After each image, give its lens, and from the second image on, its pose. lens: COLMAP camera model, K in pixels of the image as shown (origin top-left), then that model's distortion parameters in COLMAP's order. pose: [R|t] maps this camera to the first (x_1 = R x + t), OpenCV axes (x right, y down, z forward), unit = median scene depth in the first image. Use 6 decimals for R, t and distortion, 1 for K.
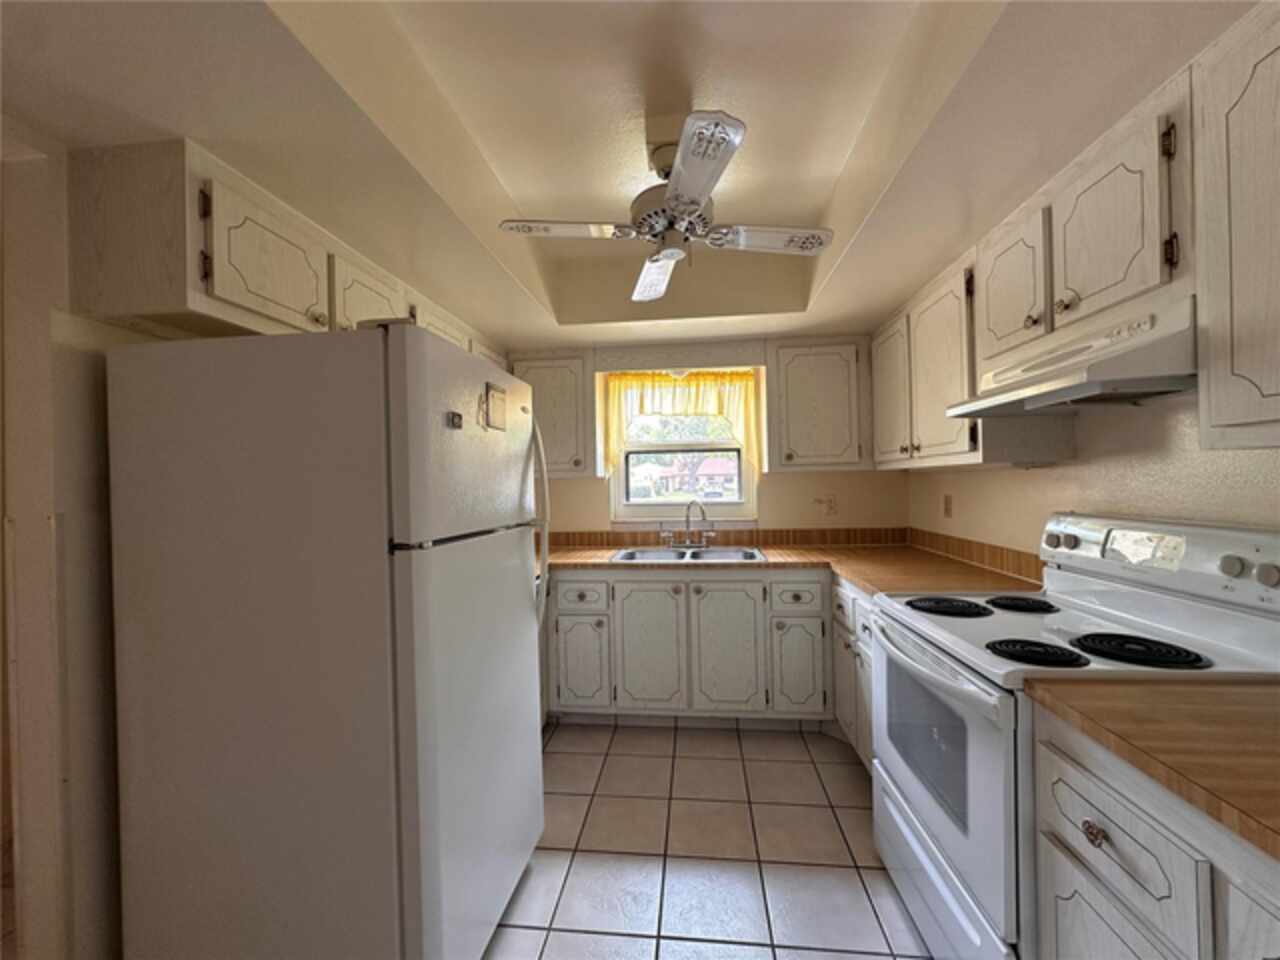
lens RADIAL K [[511.2, 0, 639.4], [0, 511.2, 480.8], [0, 0, 1]] dist [-0.006521, 0.001136]
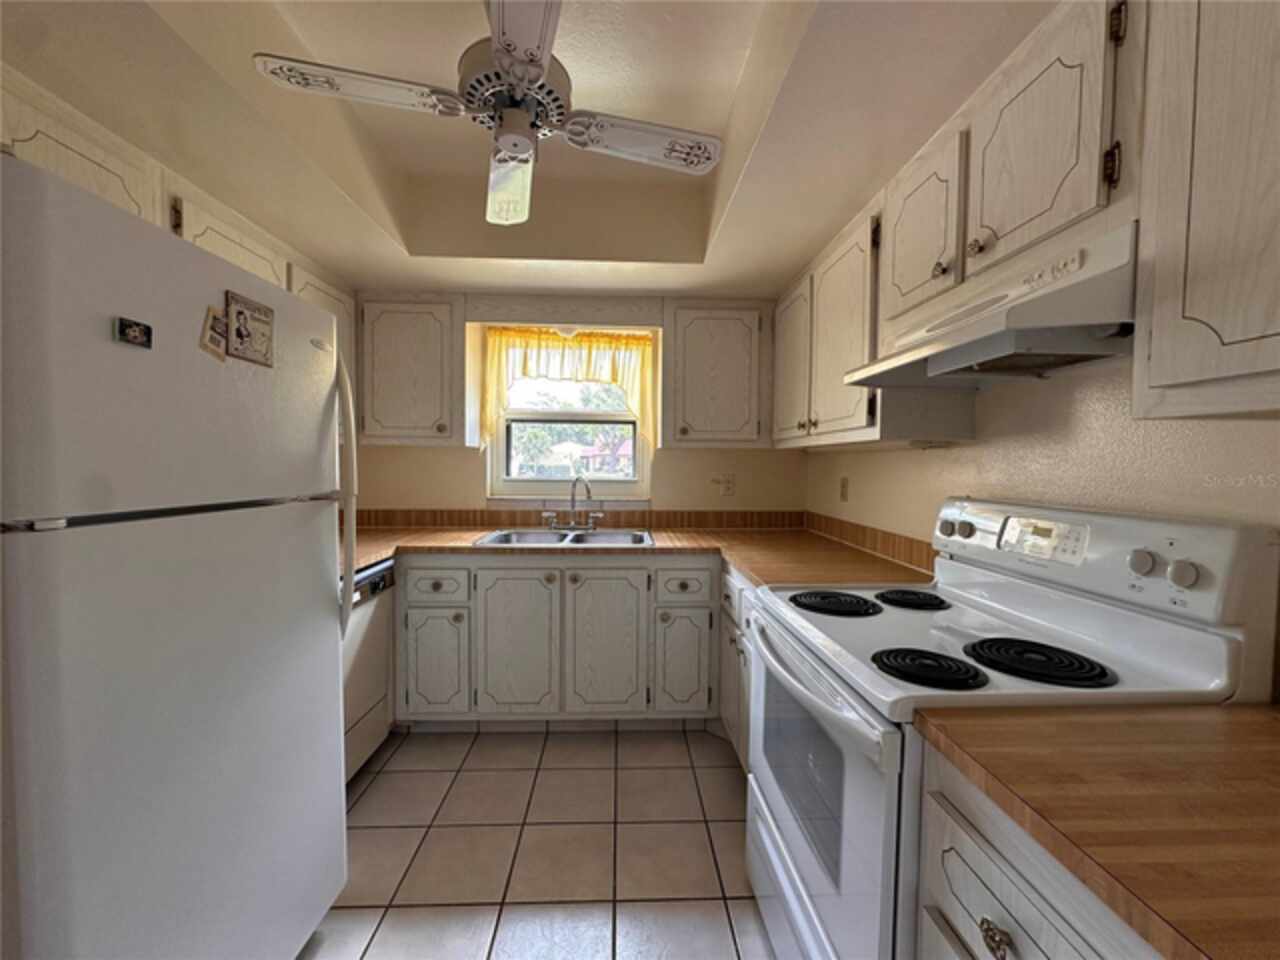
lens RADIAL K [[511.2, 0, 639.8], [0, 511.2, 481.0], [0, 0, 1]] dist [-0.006521, 0.001136]
pose [[0.987881, 0.025726, 0.153064, 0.116762], [-0.031629, 0.998842, 0.036254, 0.016218], [-0.151954, -0.040656, 0.987551, 0.168823]]
